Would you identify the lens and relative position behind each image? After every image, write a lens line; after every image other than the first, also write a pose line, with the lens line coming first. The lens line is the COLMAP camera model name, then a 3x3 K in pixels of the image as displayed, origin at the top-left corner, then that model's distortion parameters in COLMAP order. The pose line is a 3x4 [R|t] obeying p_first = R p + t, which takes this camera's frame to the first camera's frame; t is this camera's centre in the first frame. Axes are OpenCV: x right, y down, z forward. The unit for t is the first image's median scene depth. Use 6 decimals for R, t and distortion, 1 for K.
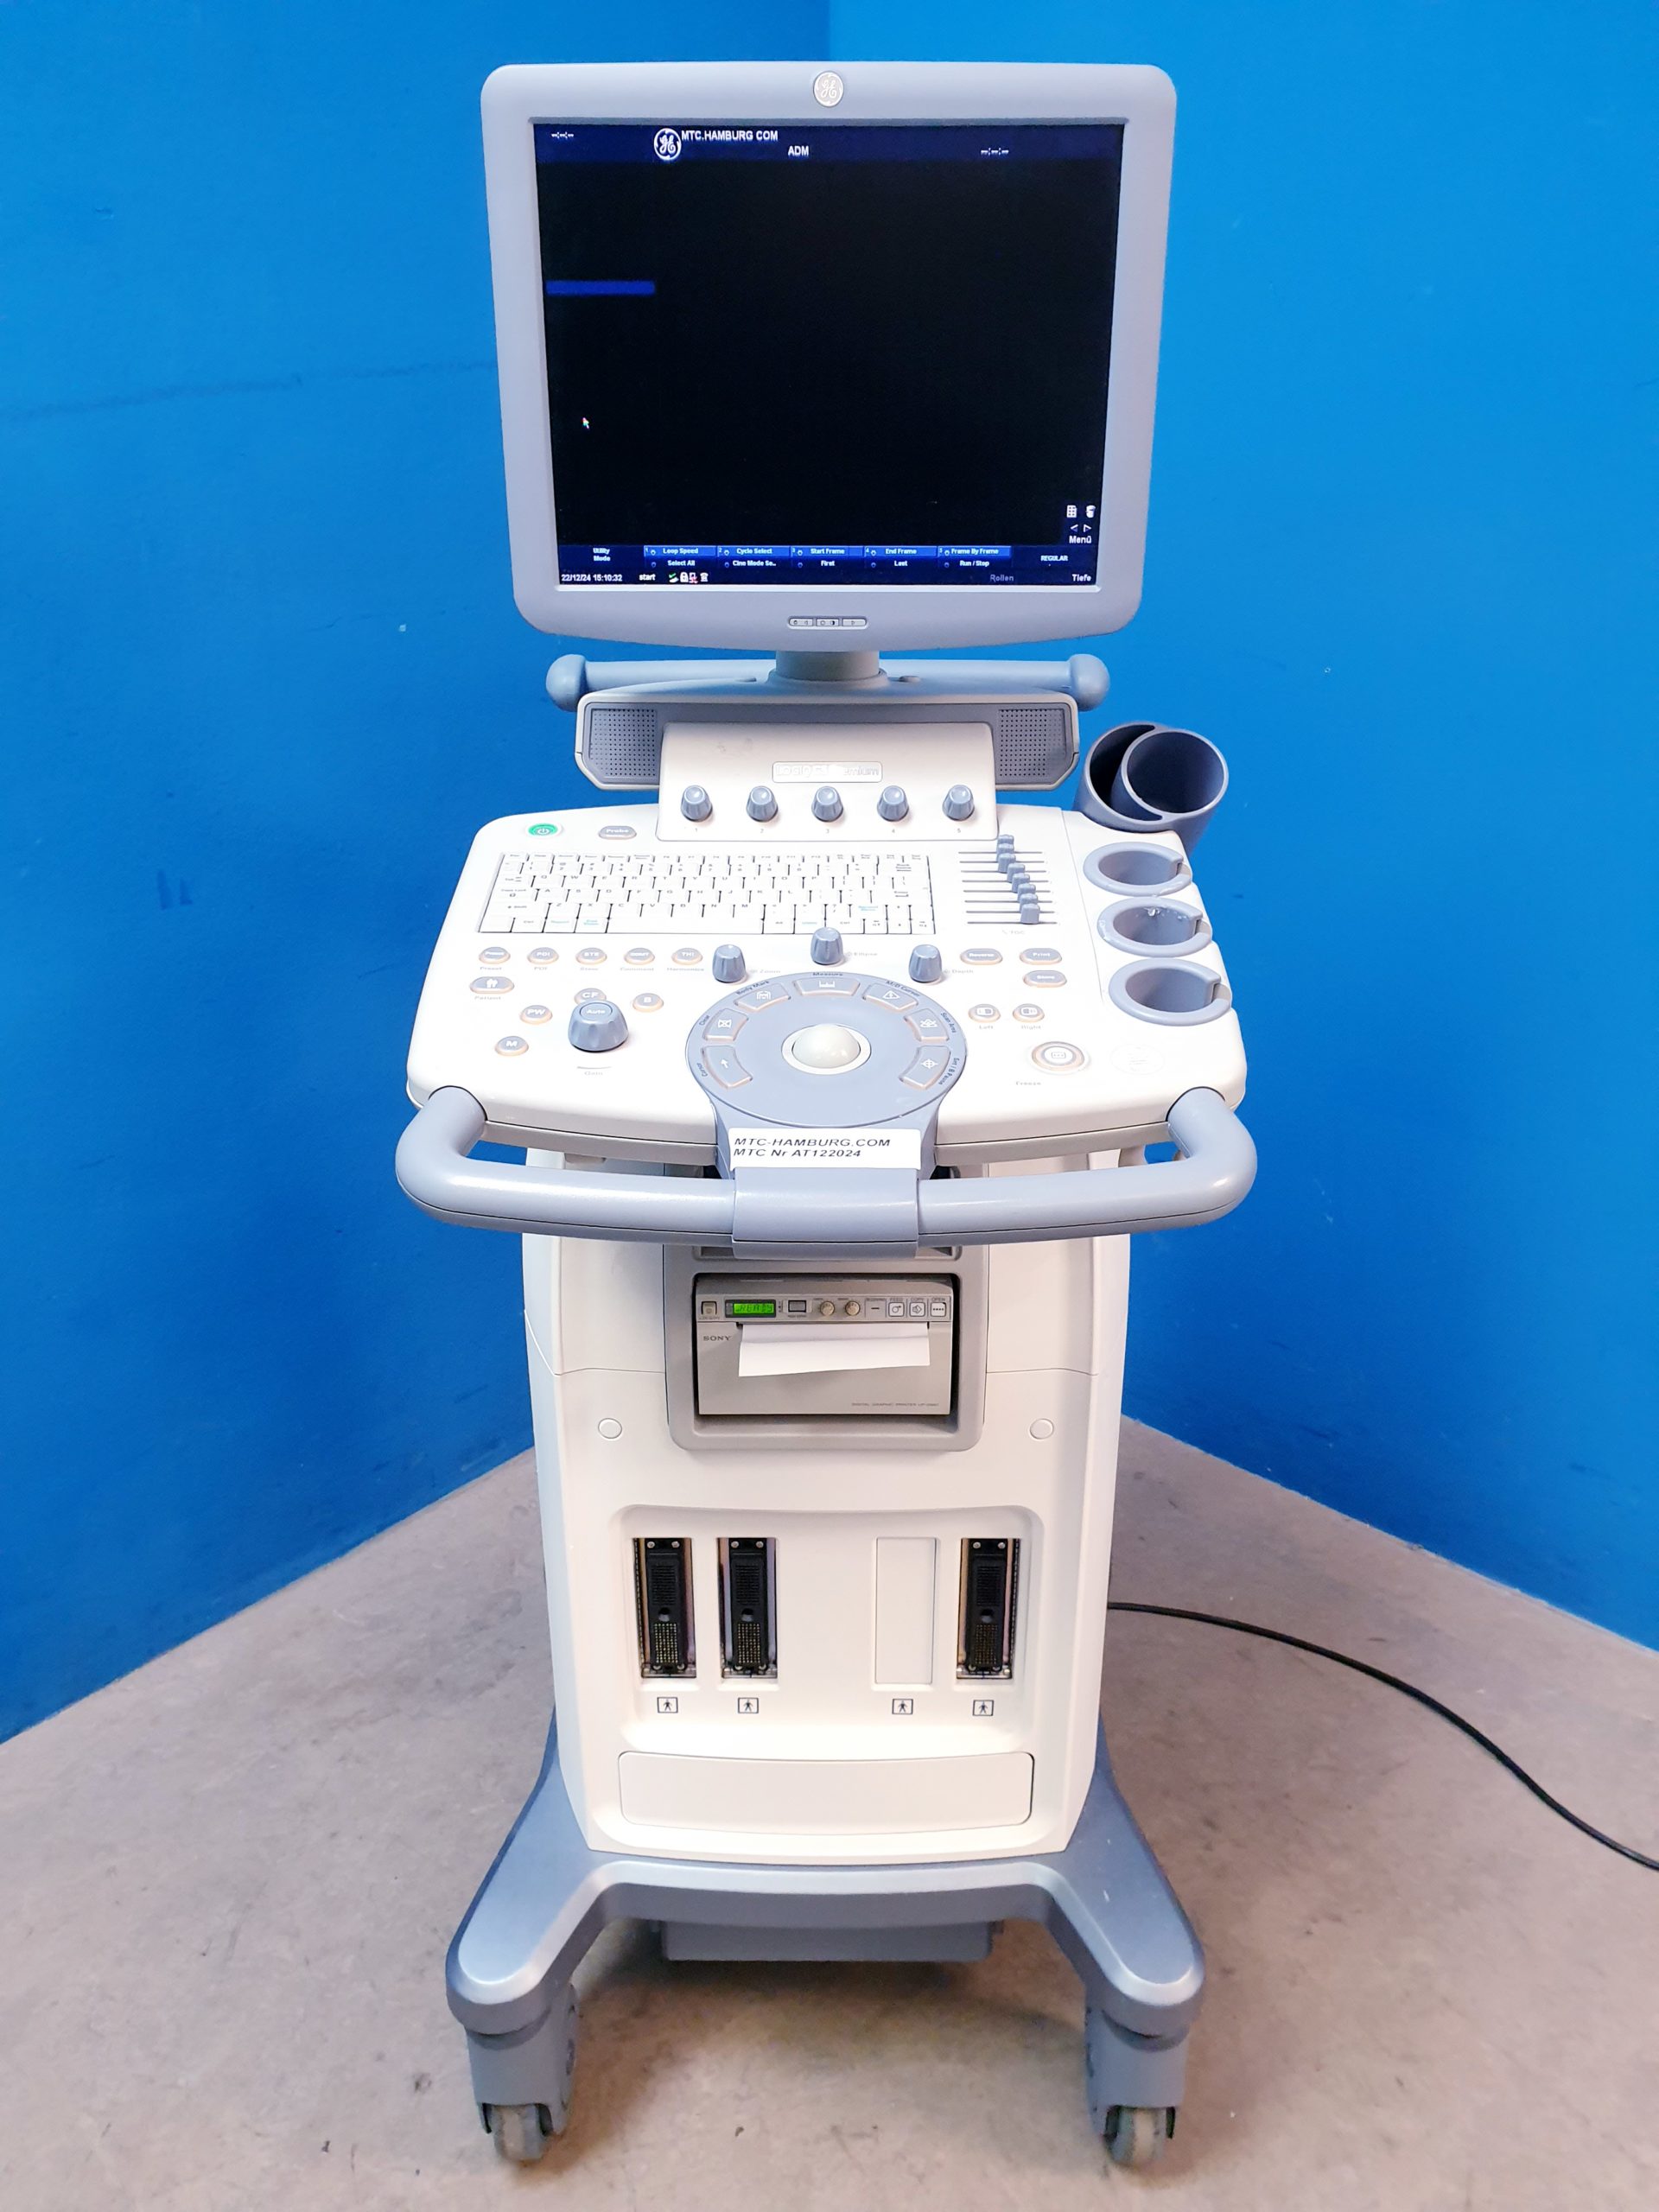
lens RADIAL K [[1684.7, 0, 812.7], [0, 1684.7, 1082.1], [0, 0, 1]] dist [0.001183, 0.052820]
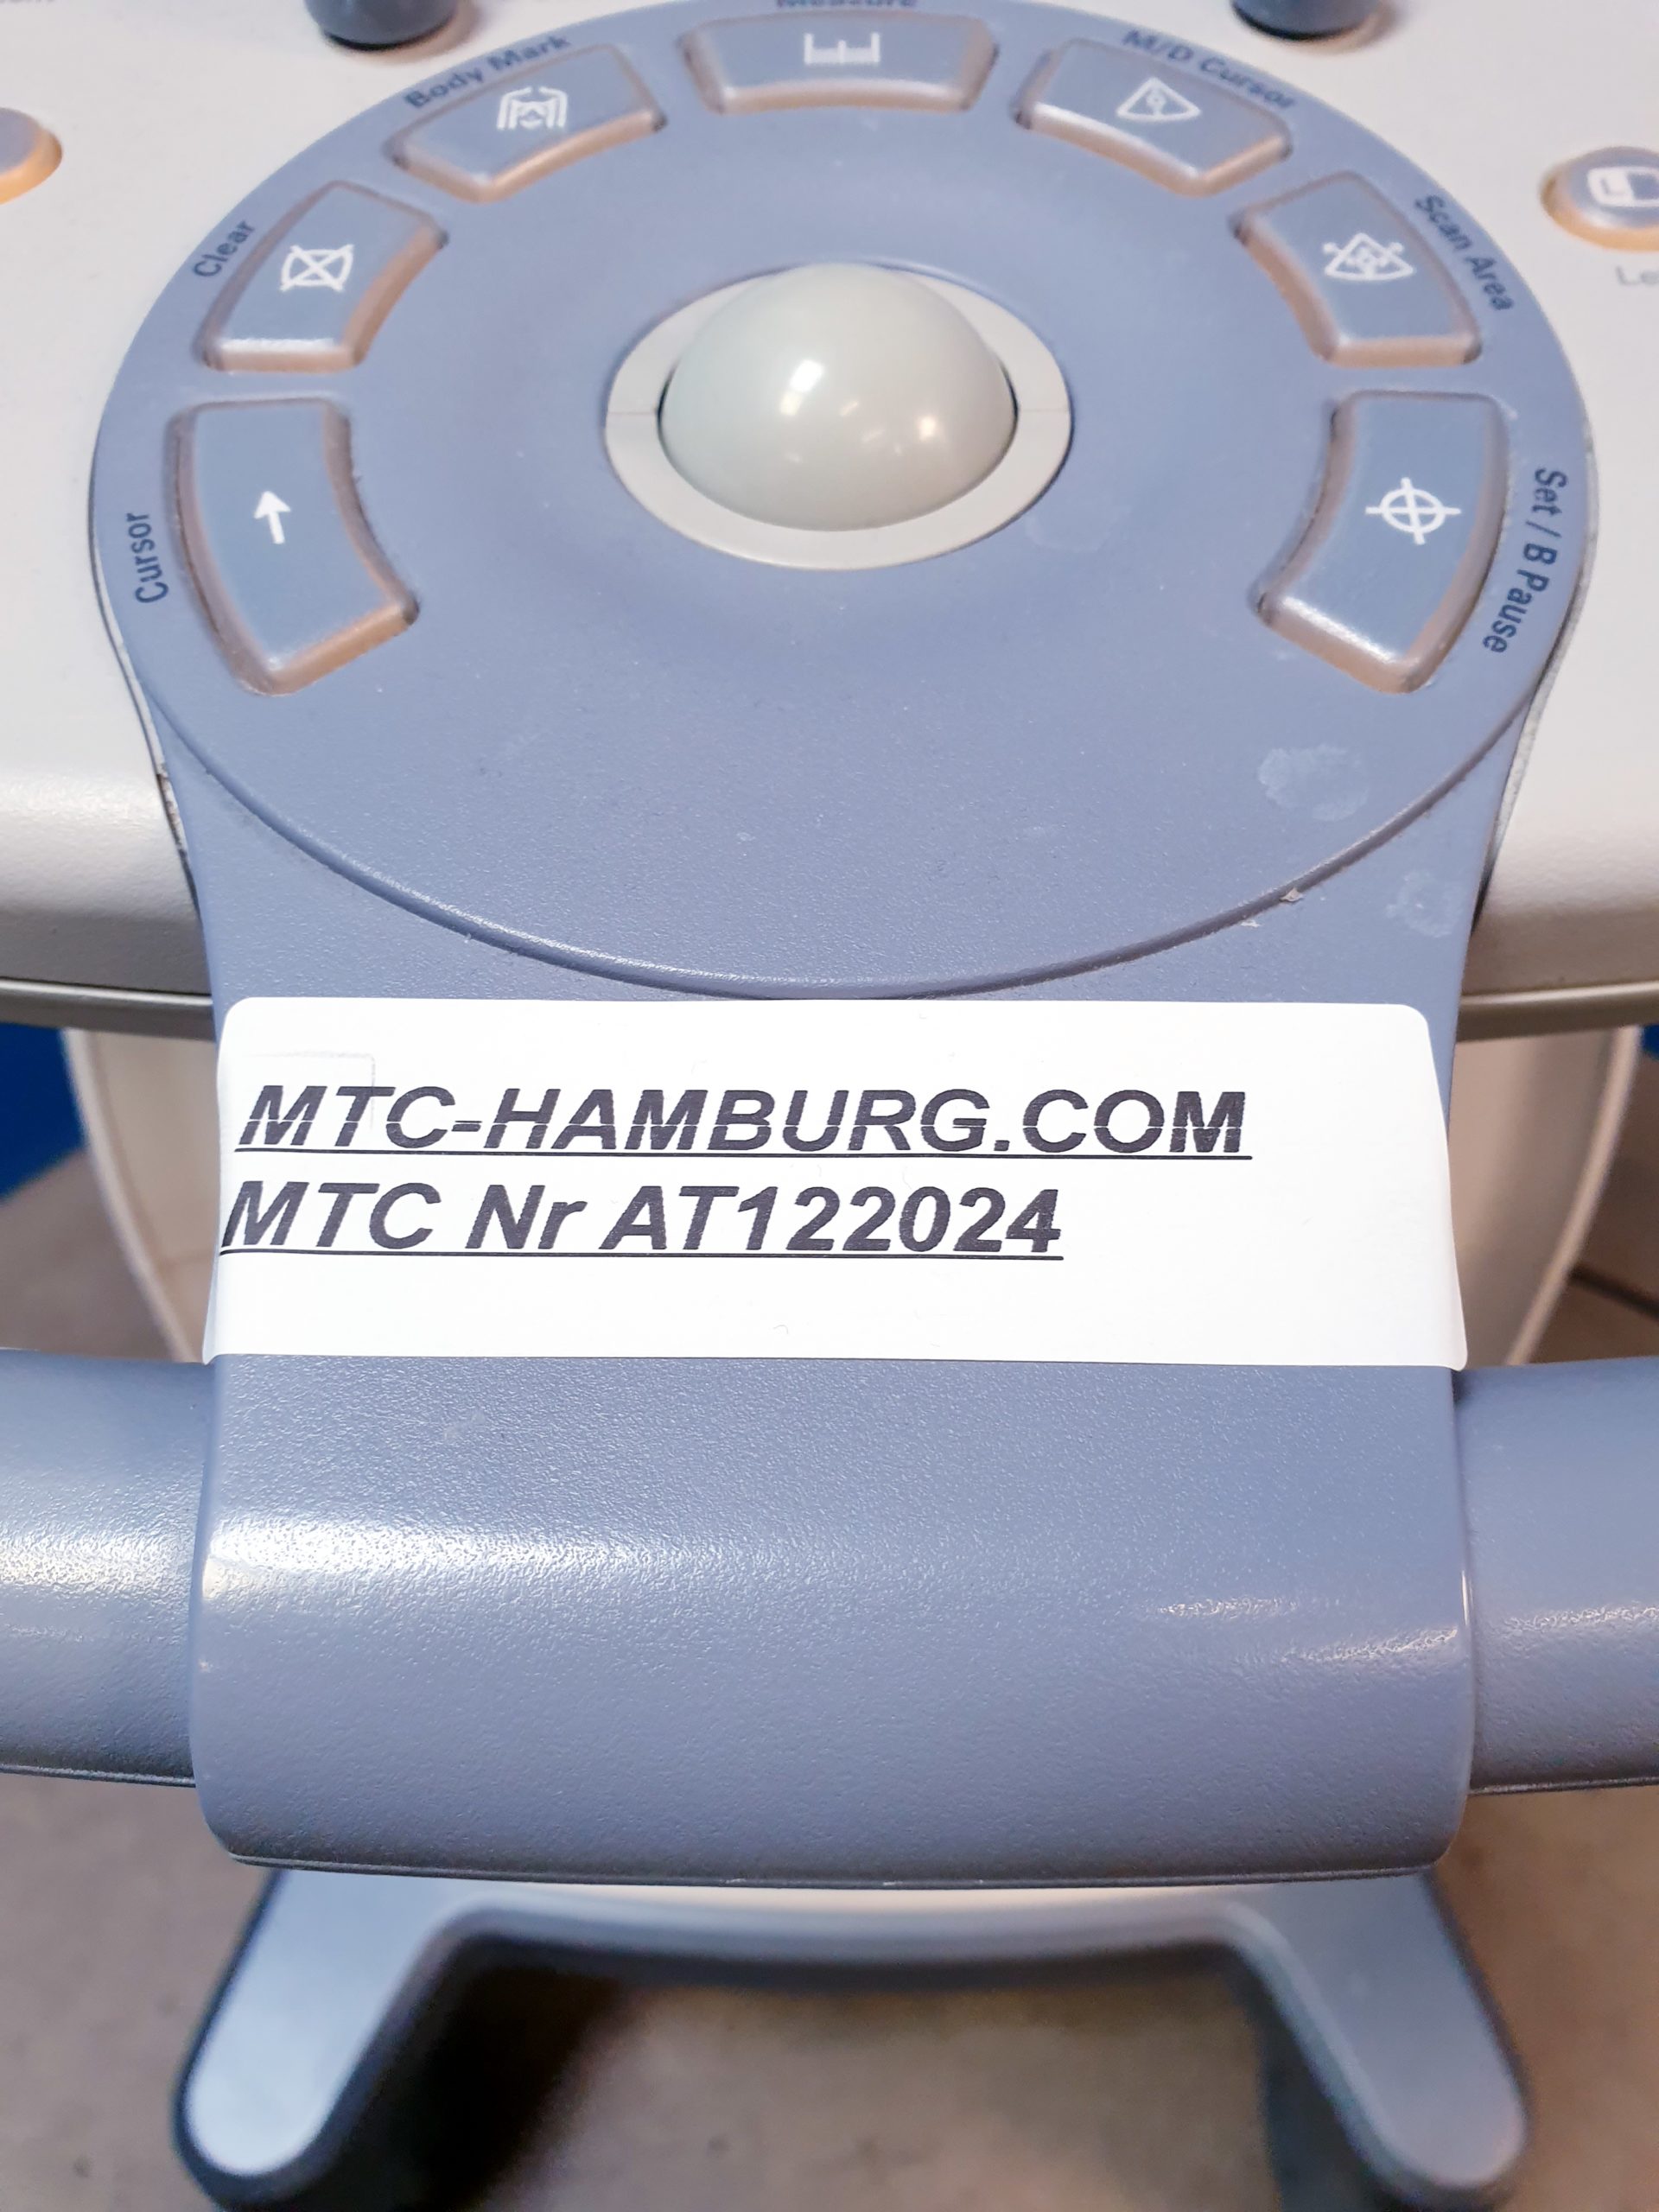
lens RADIAL K [[1687.6, 0, 829.5], [0, 1687.6, 1106.0], [0, 0, 1]] dist [0.049203, -0.061969]
pose [[0.999957, -0.005138, -0.007750, 0.007137], [0.007888, 0.910075, 0.414368, -0.024544], [0.004924, -0.414411, 0.910077, 0.691153]]
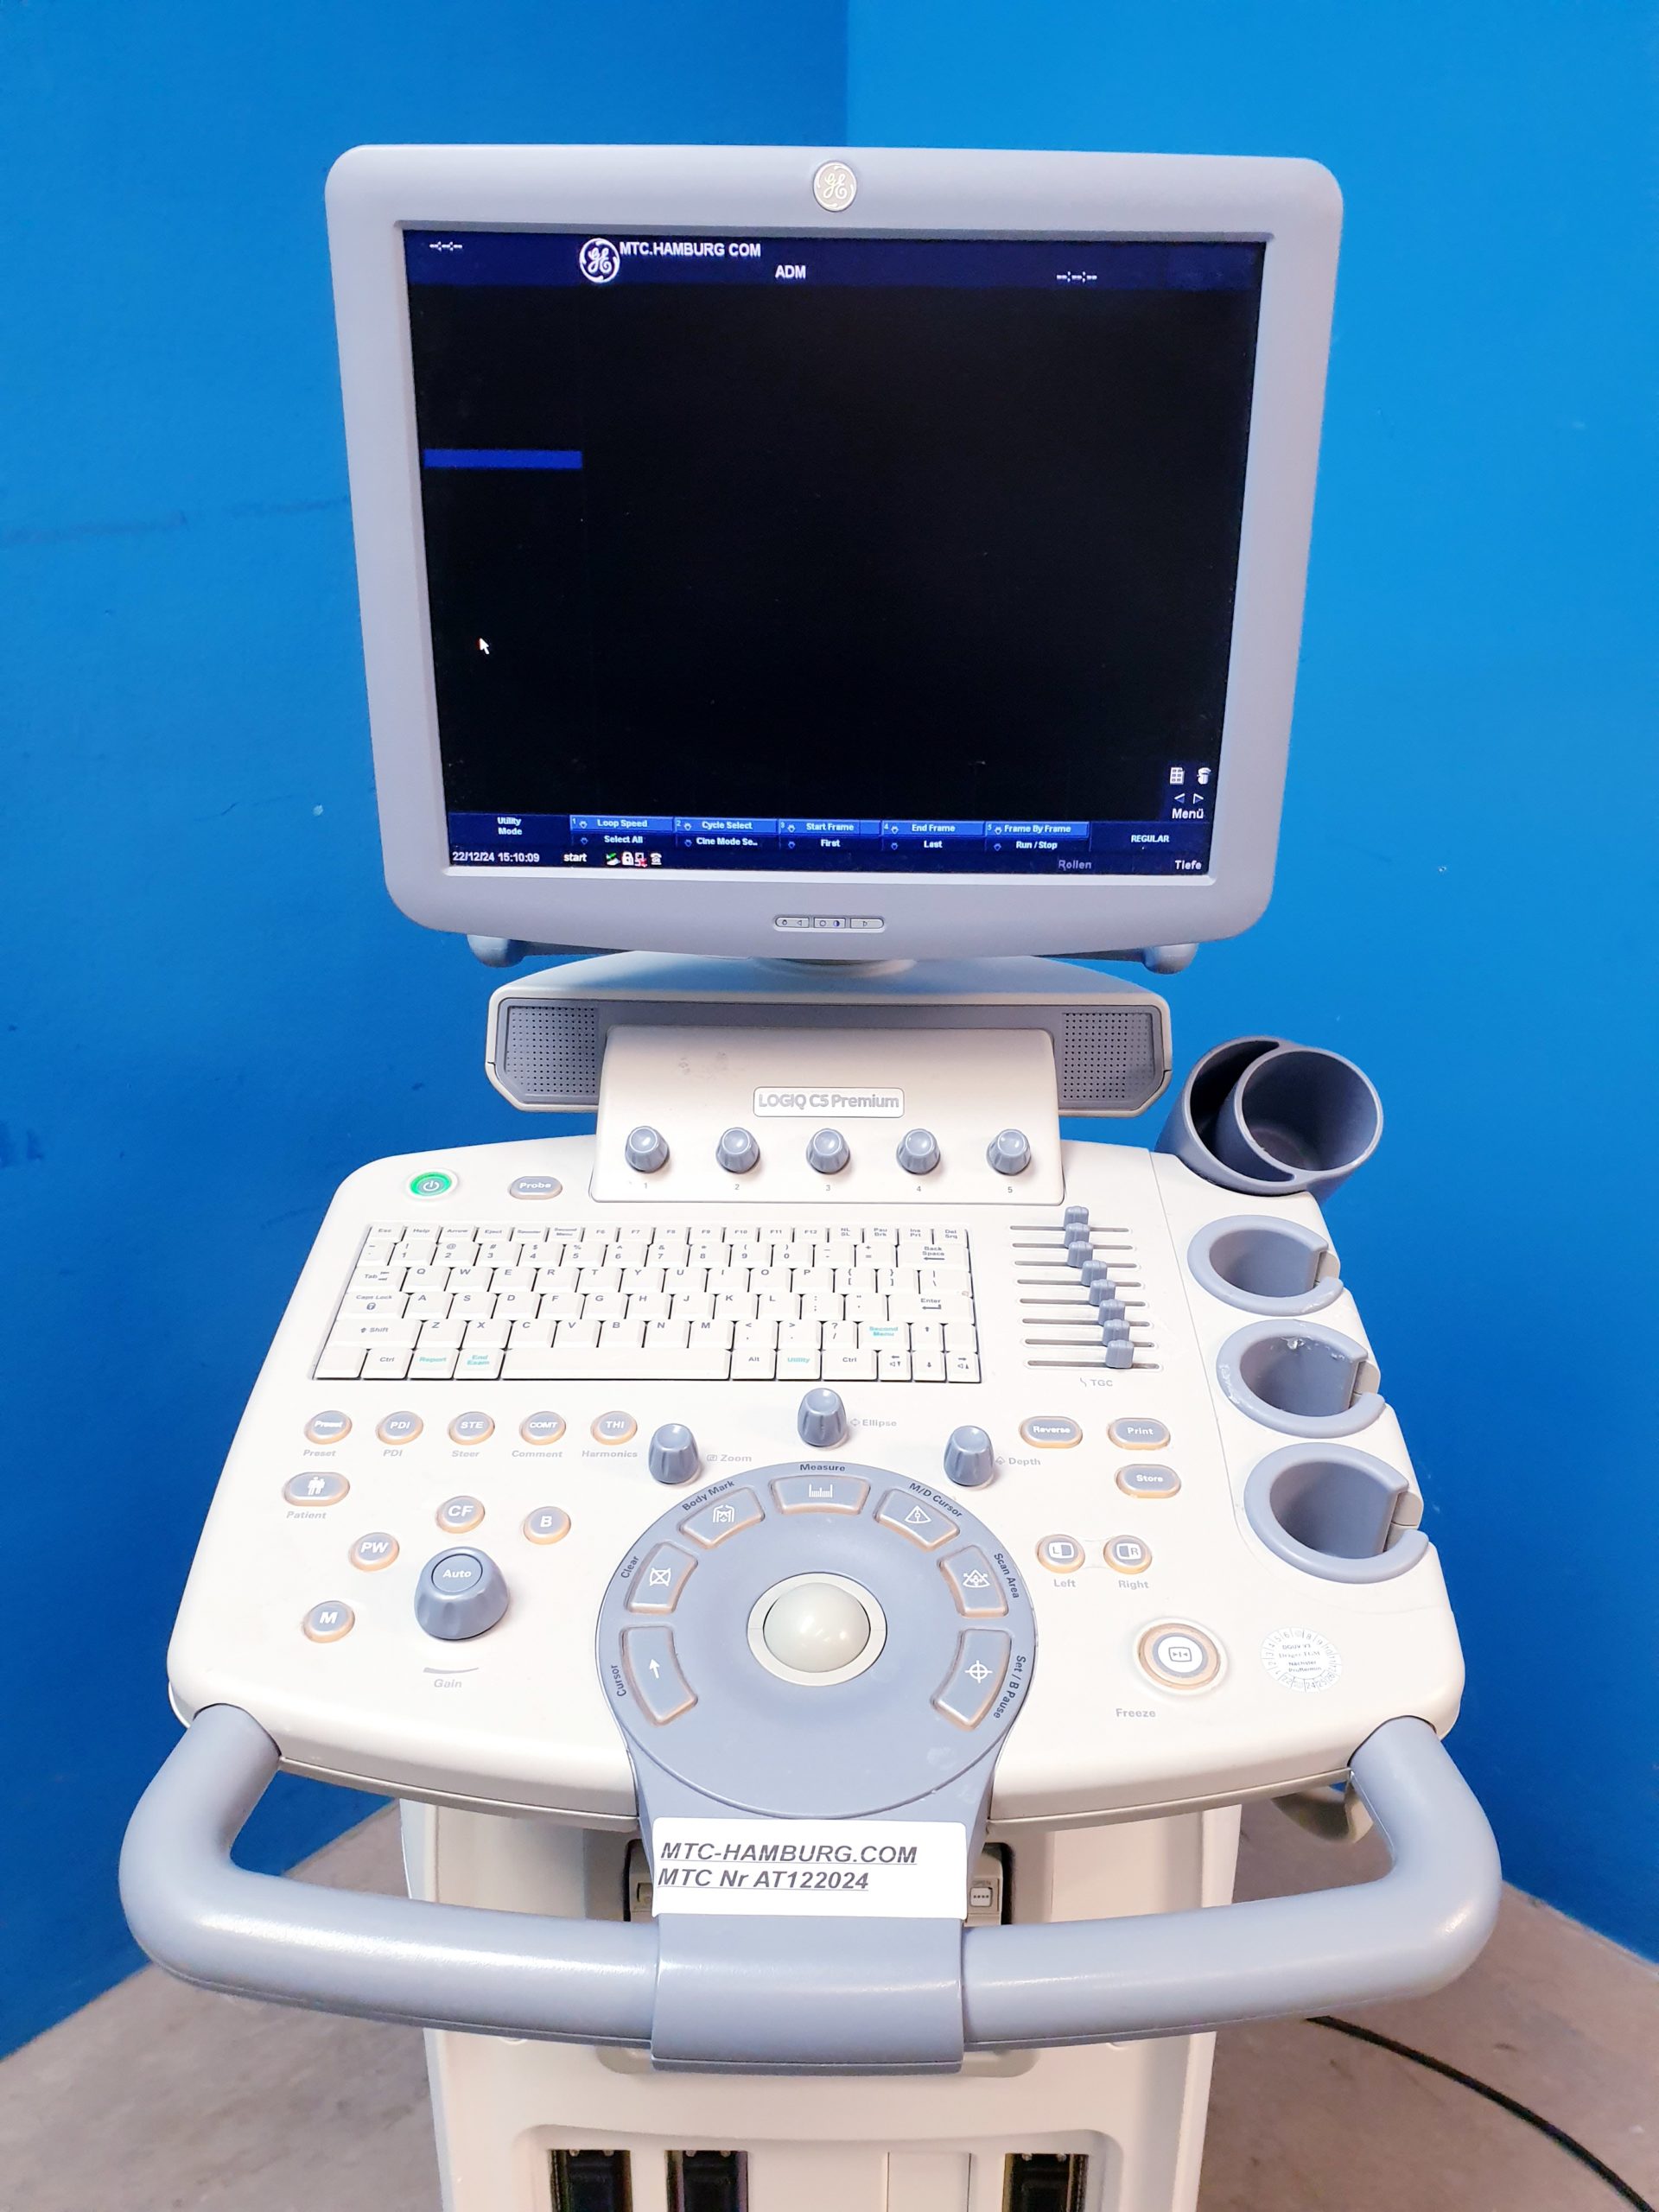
lens RADIAL K [[1715.6, 0, 842.3], [0, 1715.6, 1078.6], [0, 0, 1]] dist [0.195510, -0.386516]
pose [[0.999918, 0.009513, 0.008525, 0.008773], [-0.008999, 0.998252, -0.058405, -0.166699], [-0.009066, 0.058324, 0.998257, 0.281897]]
